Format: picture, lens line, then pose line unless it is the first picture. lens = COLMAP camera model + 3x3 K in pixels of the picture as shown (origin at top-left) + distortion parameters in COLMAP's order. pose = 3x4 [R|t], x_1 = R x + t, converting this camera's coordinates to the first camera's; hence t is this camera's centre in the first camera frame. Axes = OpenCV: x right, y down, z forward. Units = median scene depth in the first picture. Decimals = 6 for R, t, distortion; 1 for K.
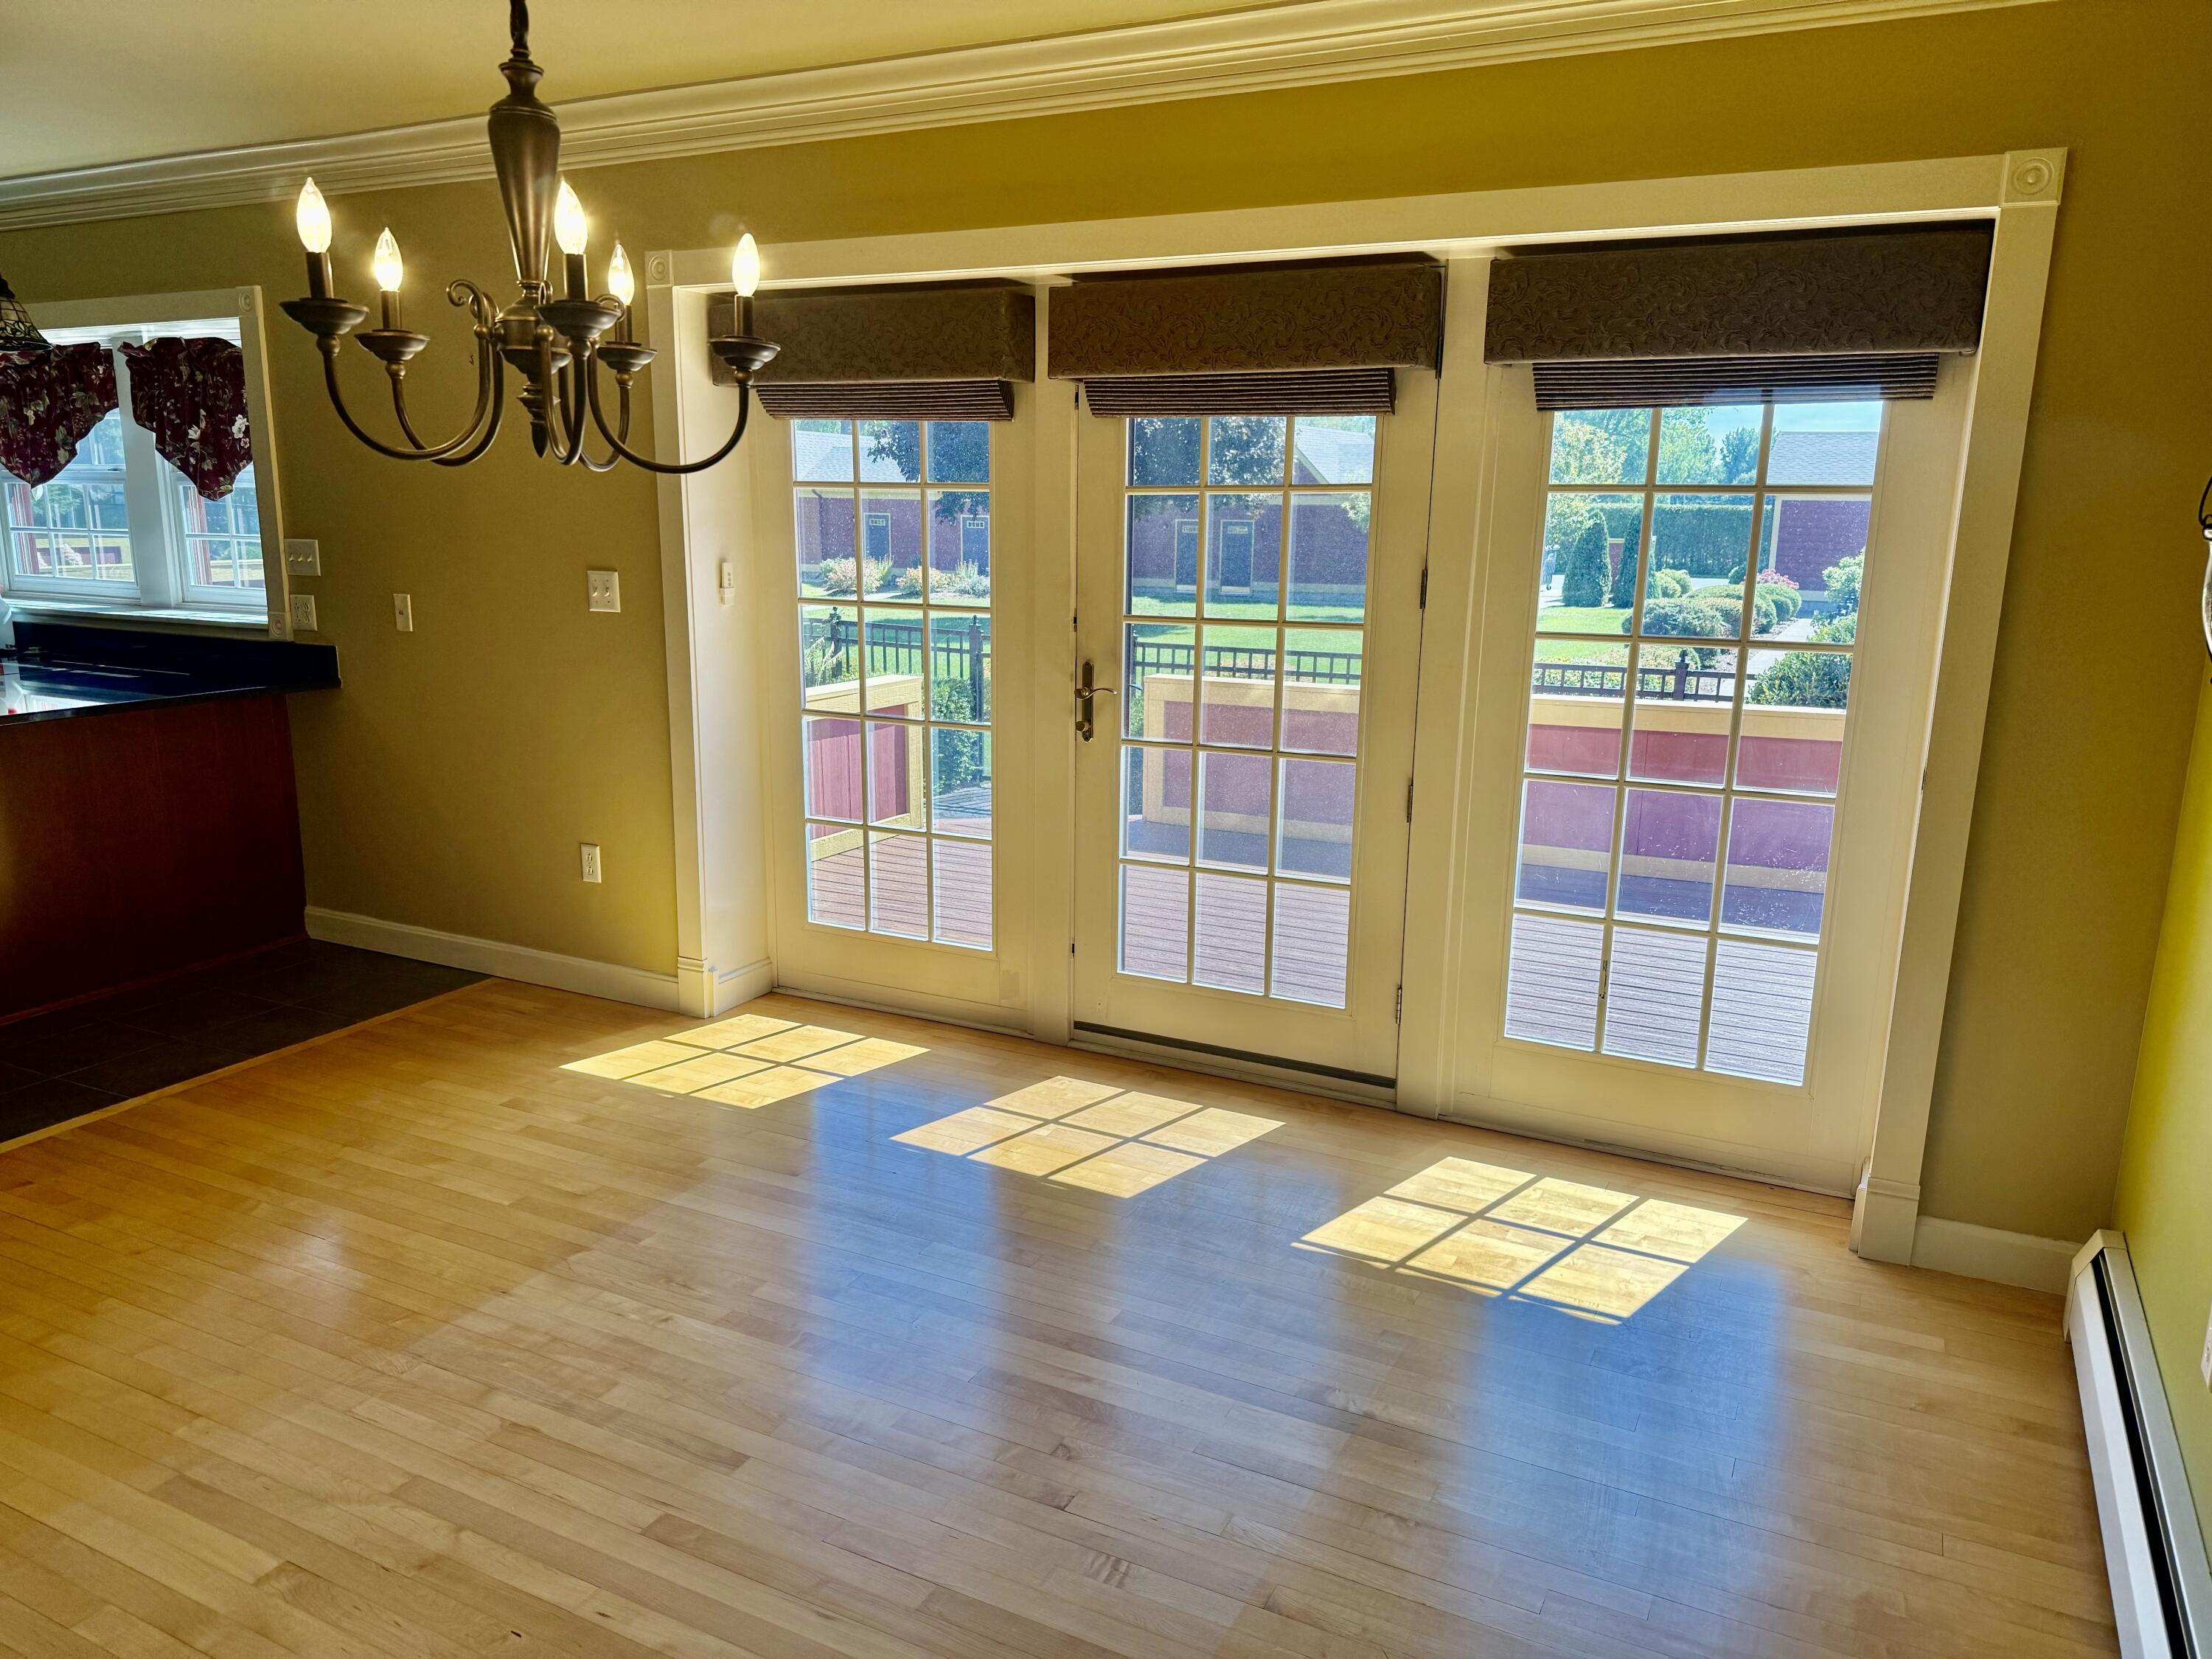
lens RADIAL K [[1553.6, 0, 1096.8], [0, 1553.6, 839.3], [0, 0, 1]] dist [0.000738, -0.005256]
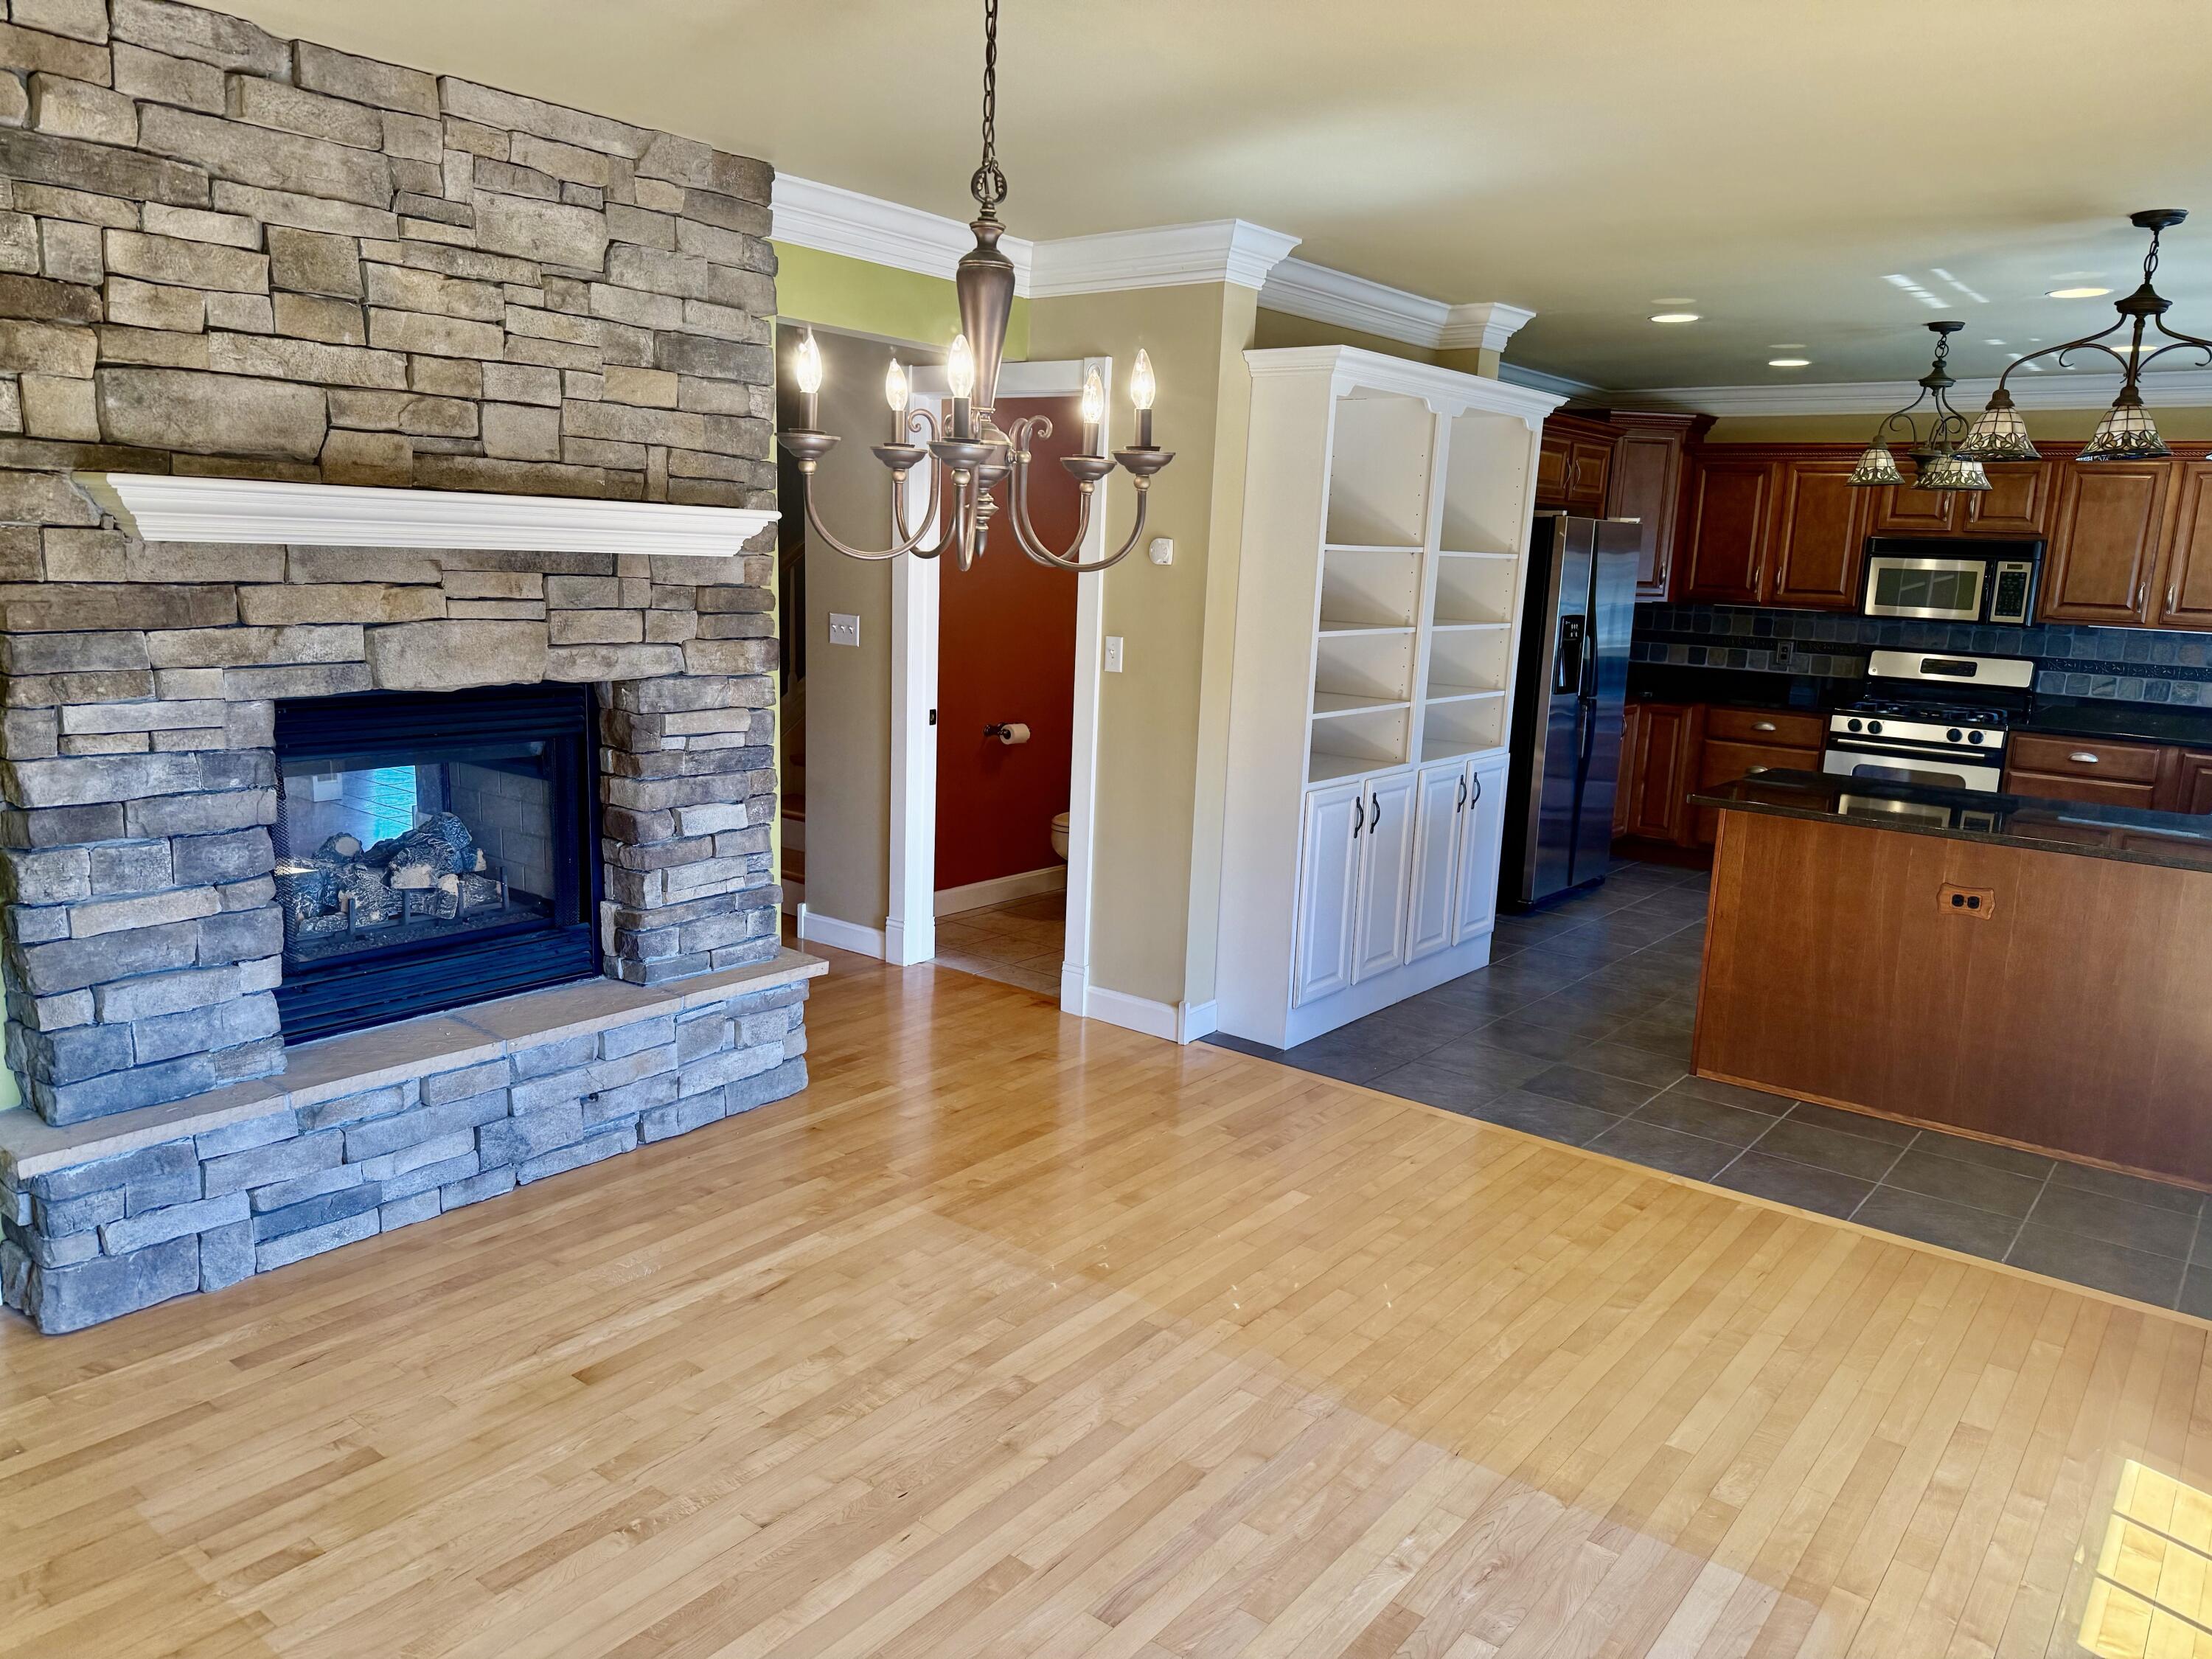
lens RADIAL K [[1553.6, 0, 1096.8], [0, 1553.6, 839.3], [0, 0, 1]] dist [0.000738, -0.005256]
pose [[-0.205522, 0.170050, -0.963765, 0.357498], [-0.243276, 0.944999, 0.218617, -0.150087], [0.947933, 0.279391, -0.152849, 0.596600]]
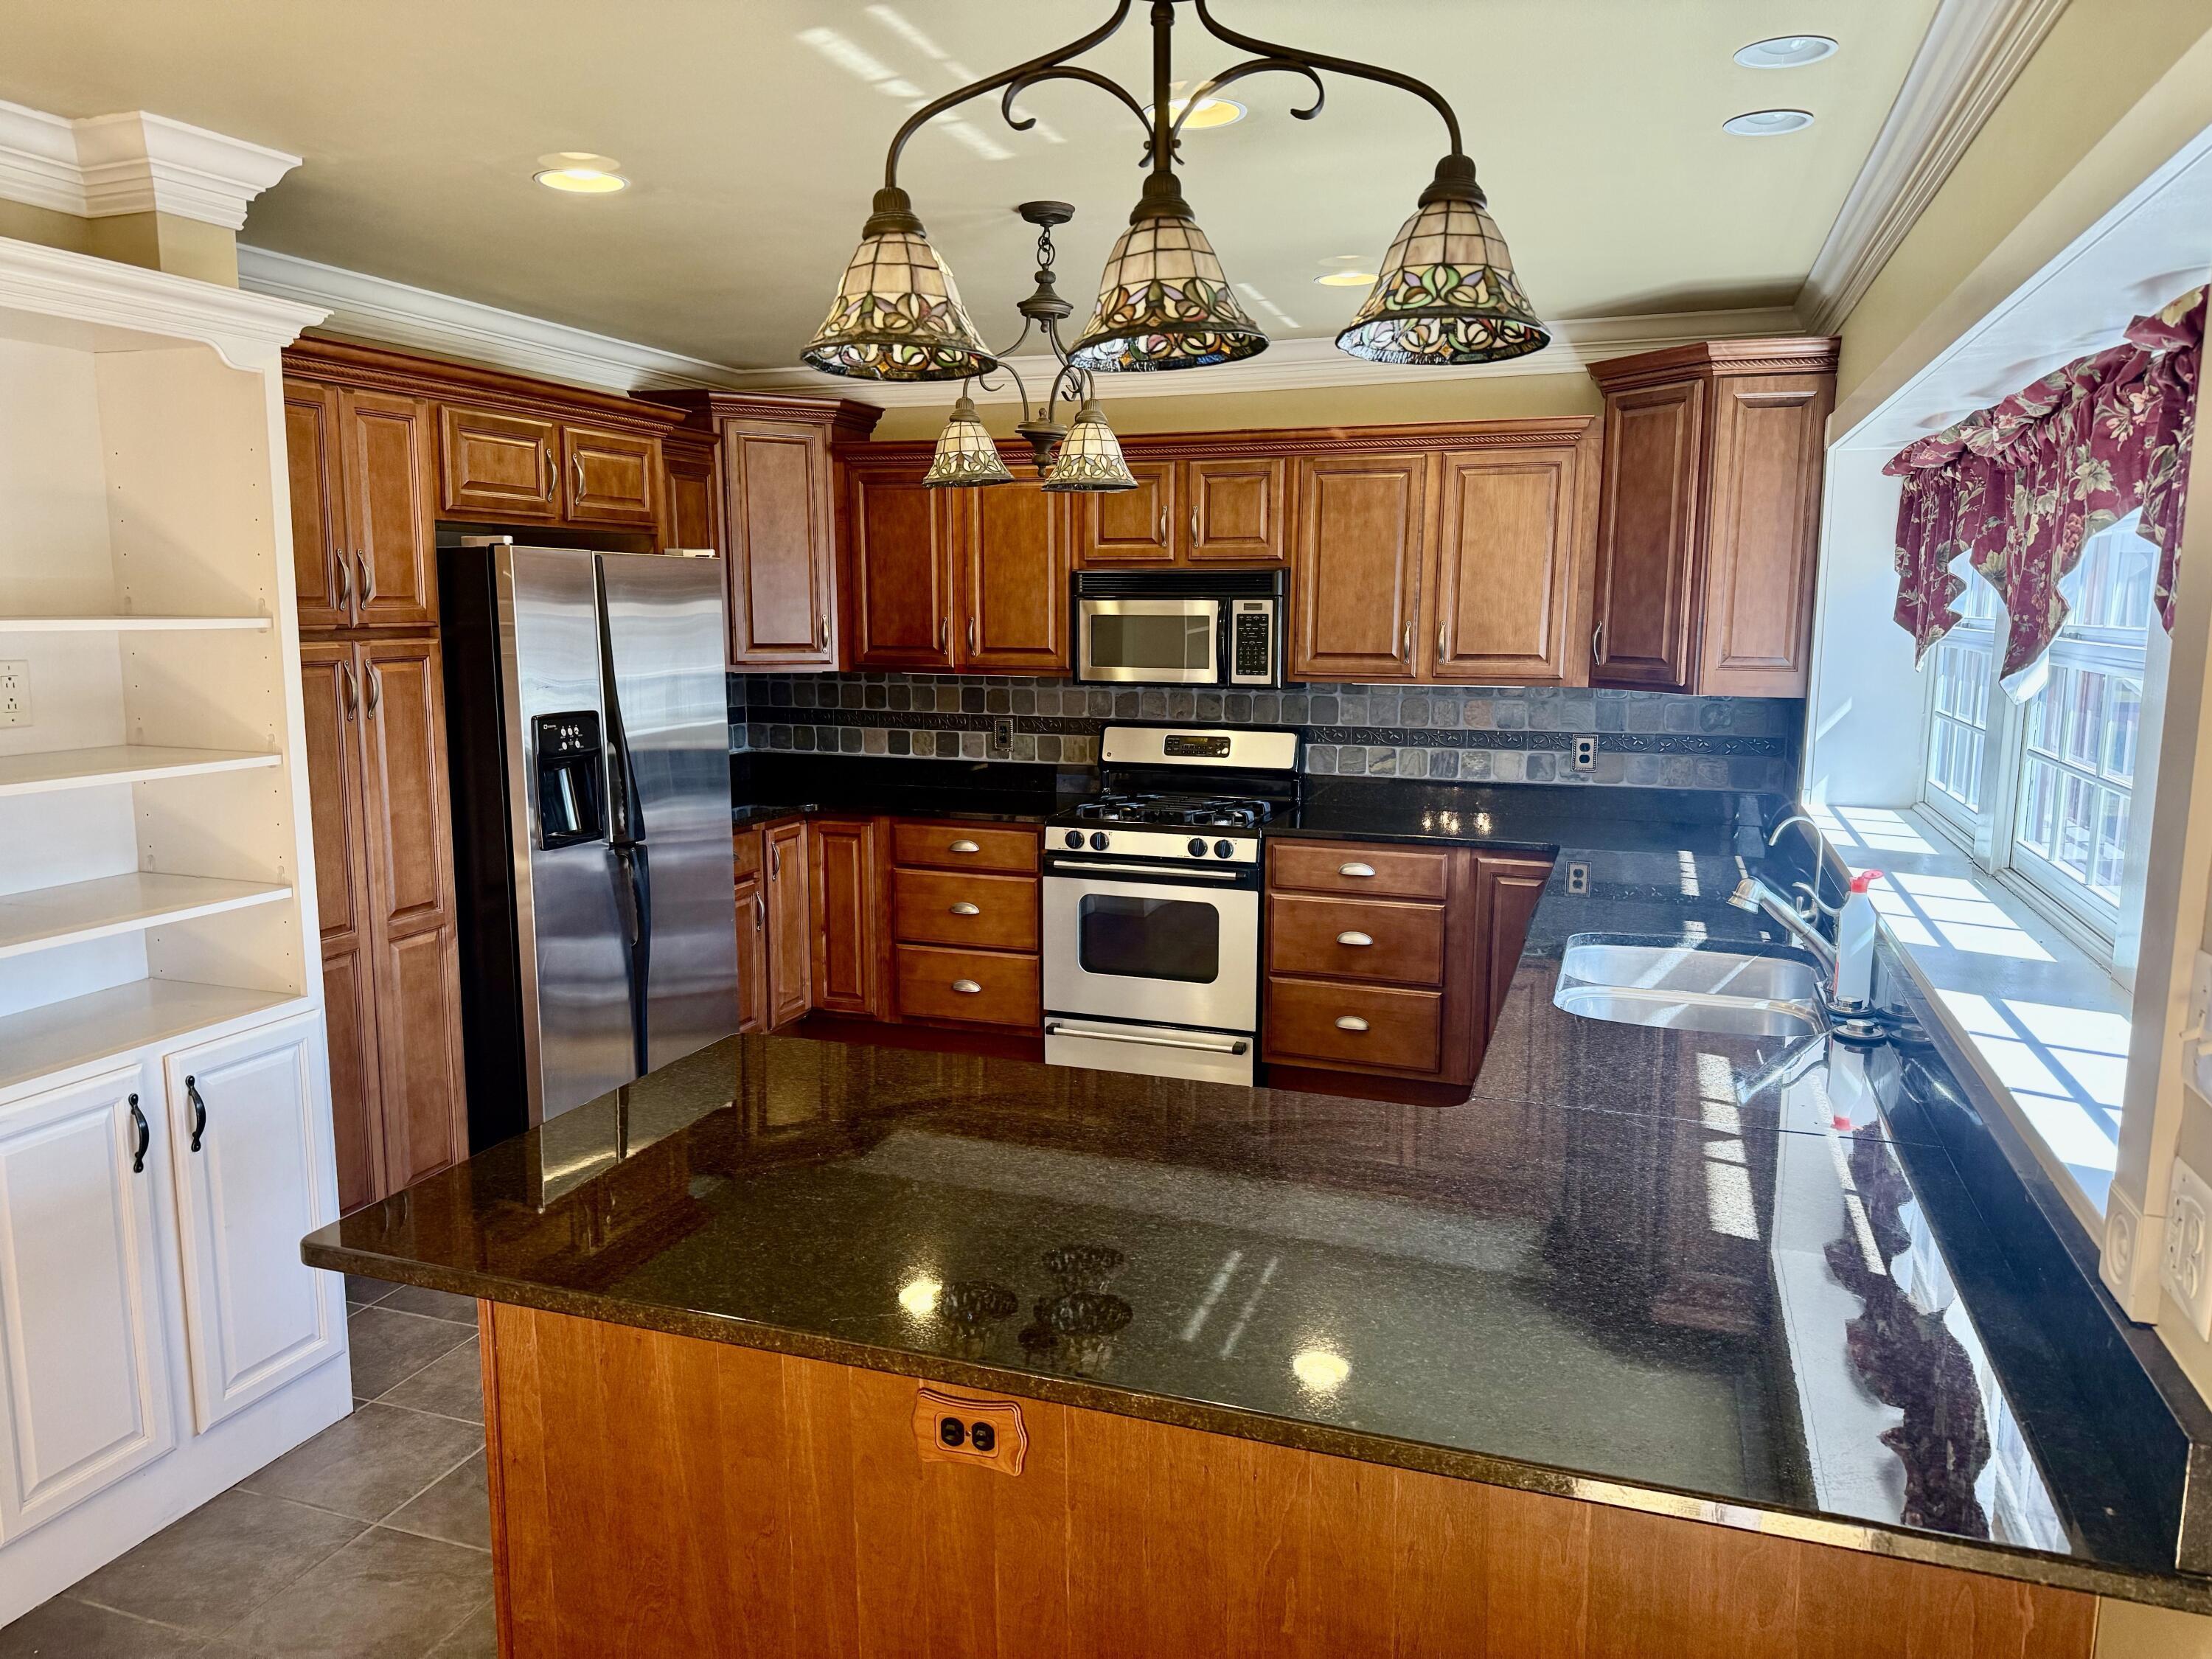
lens RADIAL K [[1517.1, 0, 1106.0], [0, 1517.1, 829.5], [0, 0, 1]] dist [0.140708, -0.212322]
pose [[0.134135, 0.140123, -0.981006, -0.367636], [-0.209916, 0.971505, 0.110064, -0.243941], [0.968475, 0.191165, 0.159727, 0.942925]]
